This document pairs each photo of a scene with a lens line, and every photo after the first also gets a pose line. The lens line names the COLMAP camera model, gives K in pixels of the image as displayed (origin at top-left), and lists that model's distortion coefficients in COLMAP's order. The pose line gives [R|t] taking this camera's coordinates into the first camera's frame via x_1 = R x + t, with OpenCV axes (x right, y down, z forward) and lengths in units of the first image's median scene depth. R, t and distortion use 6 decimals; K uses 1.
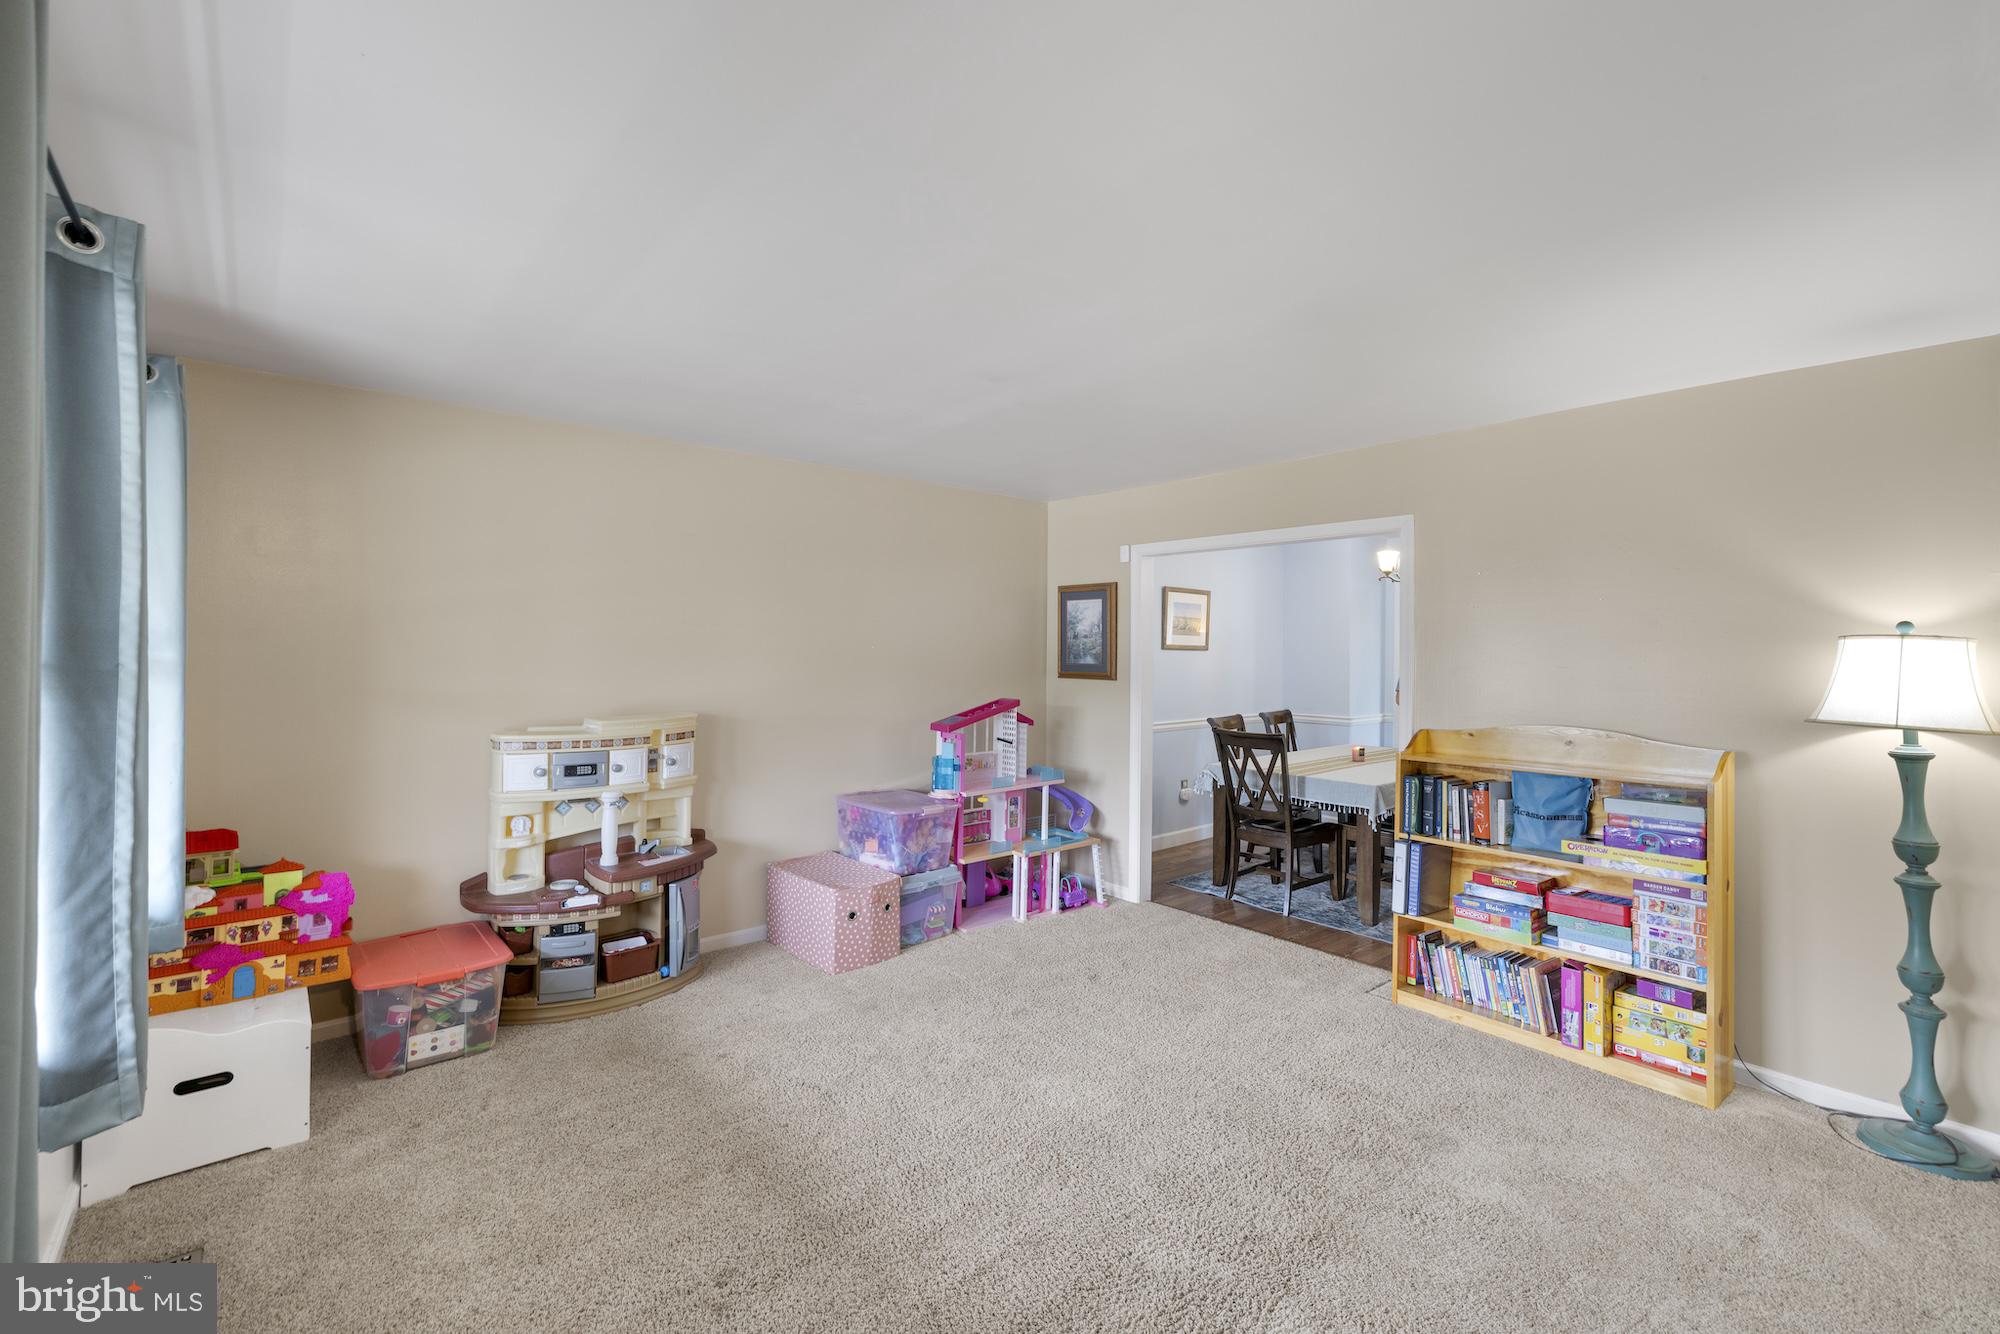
lens RADIAL K [[843.1, 0, 988.4], [0, 843.1, 650.5], [0, 0, 1]] dist [-0.004358, 0.000926]
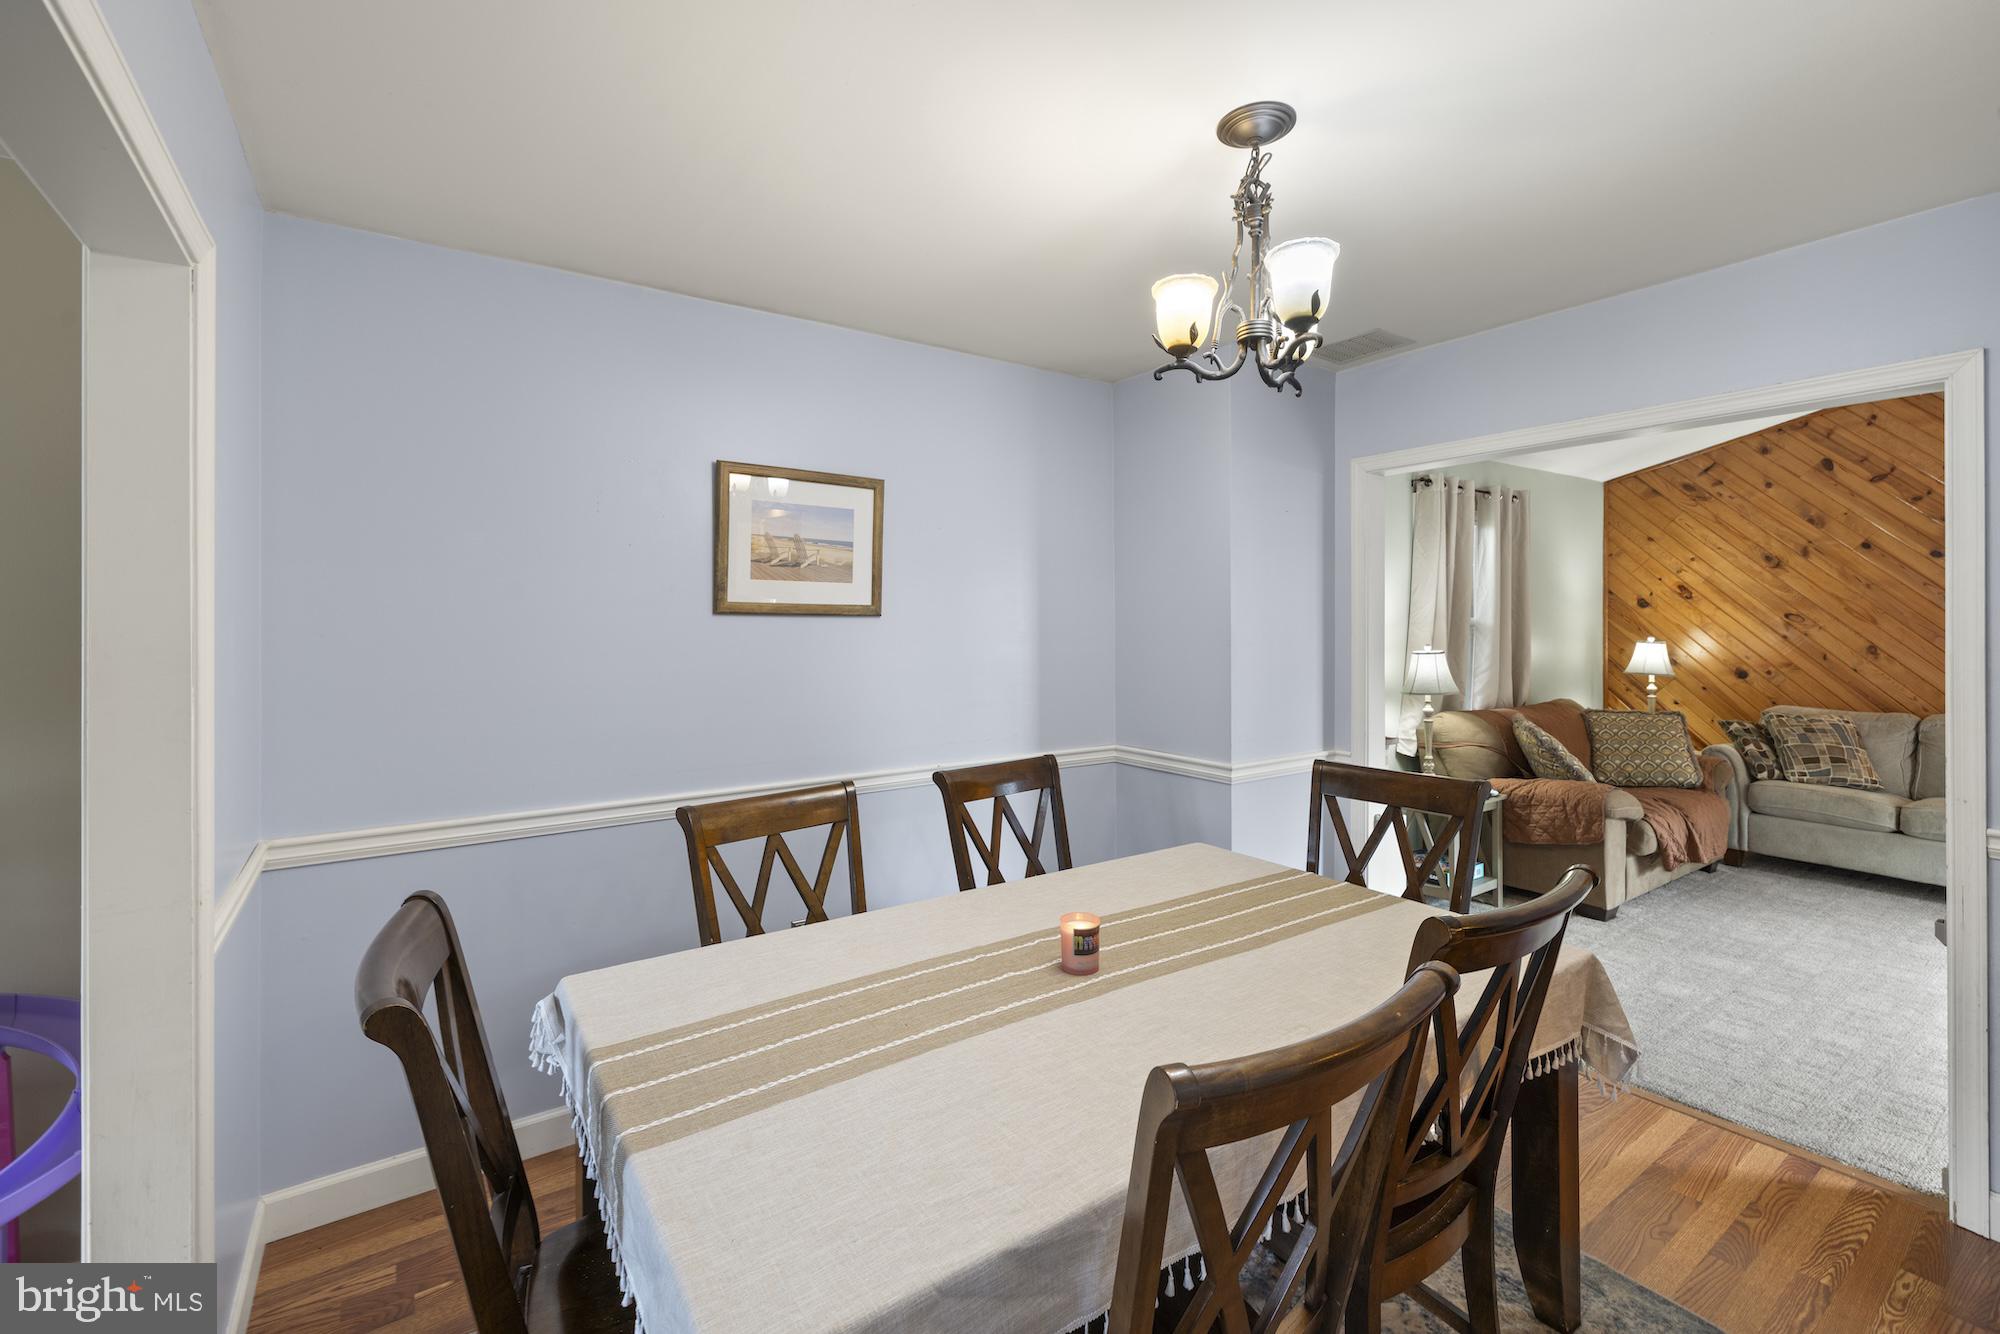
lens RADIAL K [[843.1, 0, 980.3], [0, 843.1, 624.4], [0, 0, 1]] dist [-0.004358, 0.000926]
pose [[0.992932, -0.009799, -0.118283, 0.694135], [0.009392, 0.999948, -0.003991, 0.012645], [0.118316, 0.002851, 0.992972, 1.094351]]
